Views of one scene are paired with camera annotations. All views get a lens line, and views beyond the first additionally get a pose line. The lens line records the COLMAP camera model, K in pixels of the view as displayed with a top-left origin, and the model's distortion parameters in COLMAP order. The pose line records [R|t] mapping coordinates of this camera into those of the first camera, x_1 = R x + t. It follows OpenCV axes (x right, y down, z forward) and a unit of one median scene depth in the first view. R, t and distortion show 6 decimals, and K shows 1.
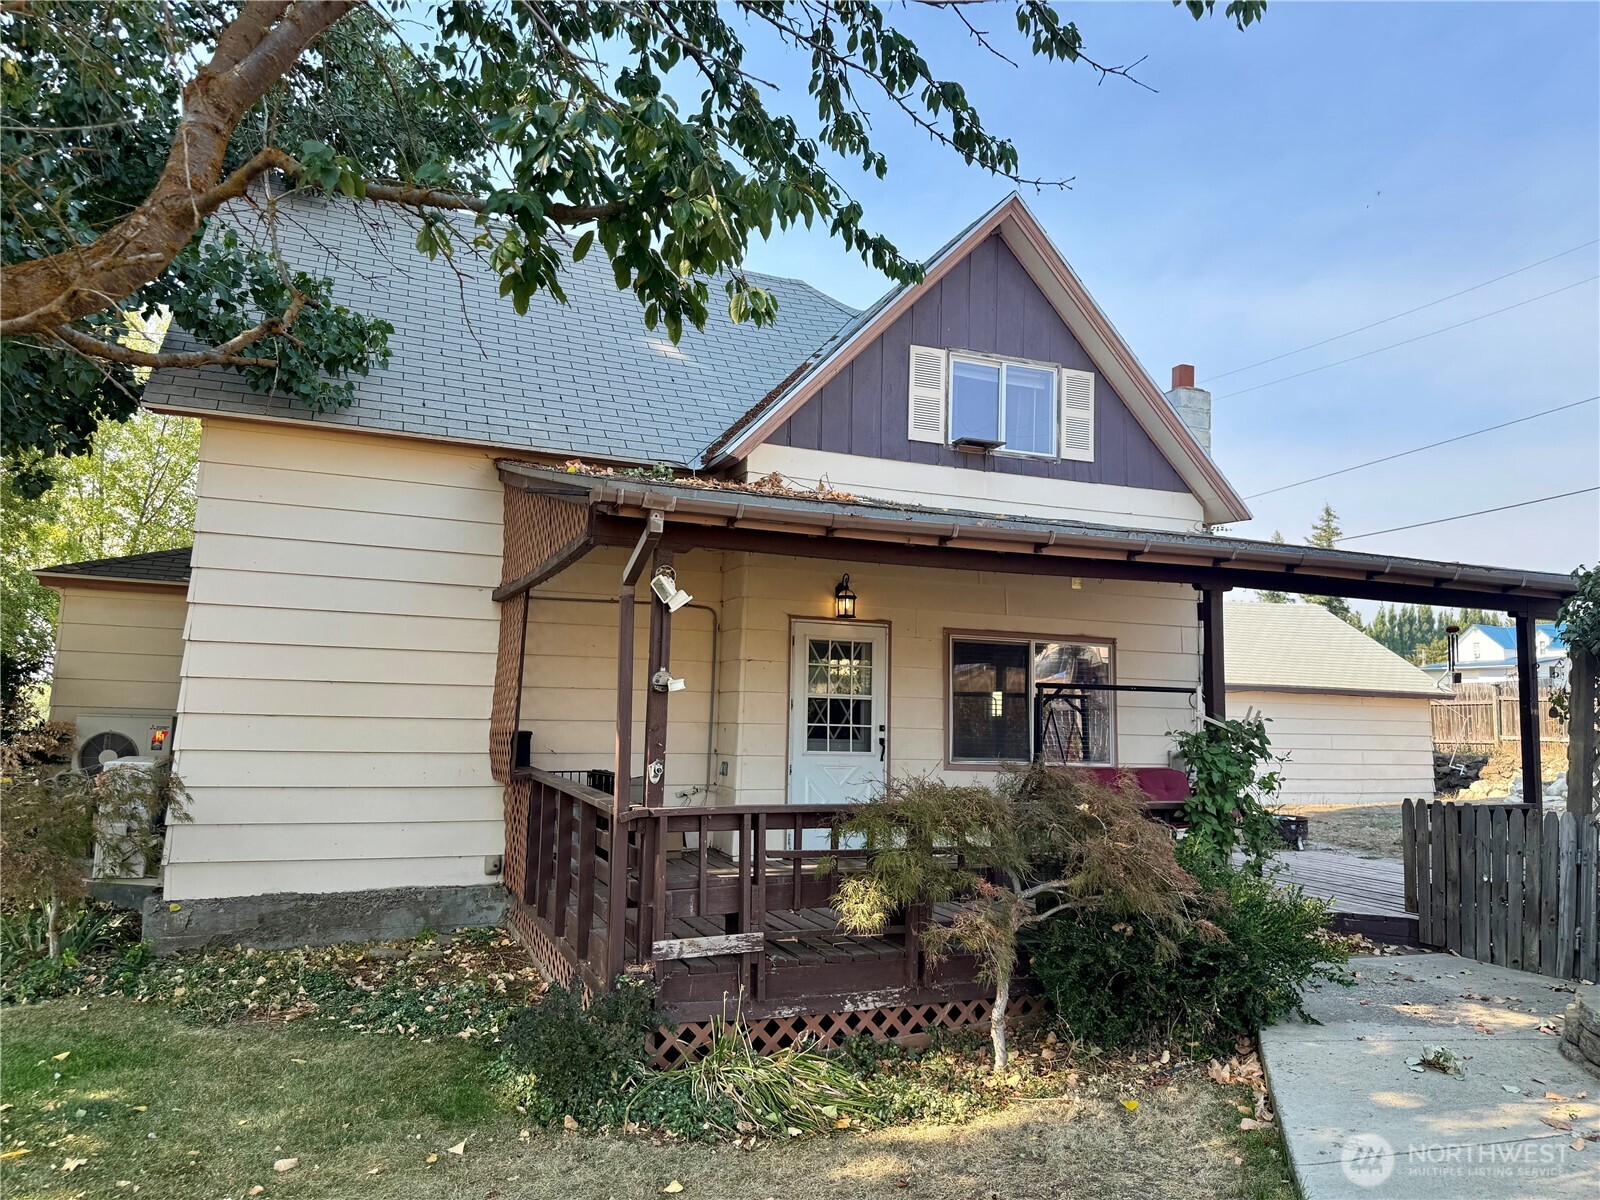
lens RADIAL K [[1128.5, 0, 796.0], [0, 1128.5, 610.1], [0, 0, 1]] dist [0.100464, -0.163310]
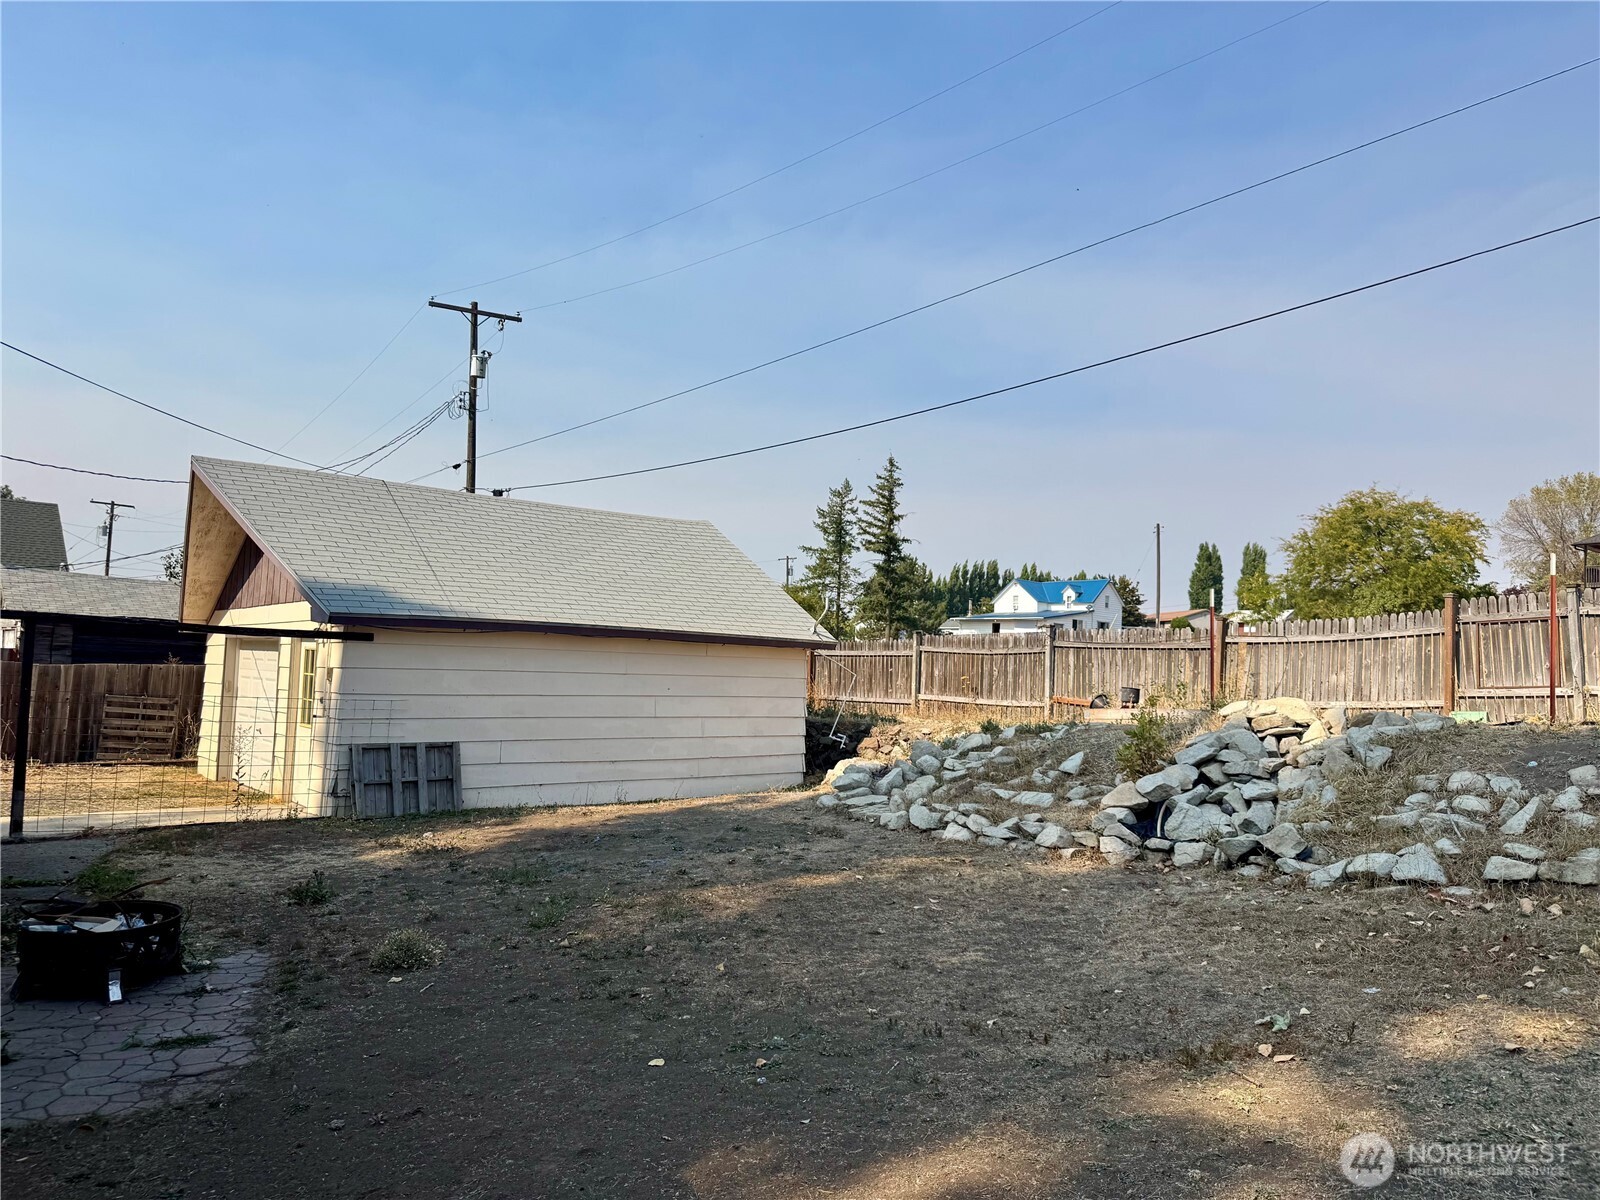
lens RADIAL K [[1128.5, 0, 796.0], [0, 1128.5, 610.1], [0, 0, 1]] dist [0.100464, -0.163310]
pose [[0.948333, 0.026596, 0.316159, 0.276963], [-0.042673, 0.998118, 0.044034, 0.017977], [-0.314393, -0.055250, 0.947684, 0.267445]]
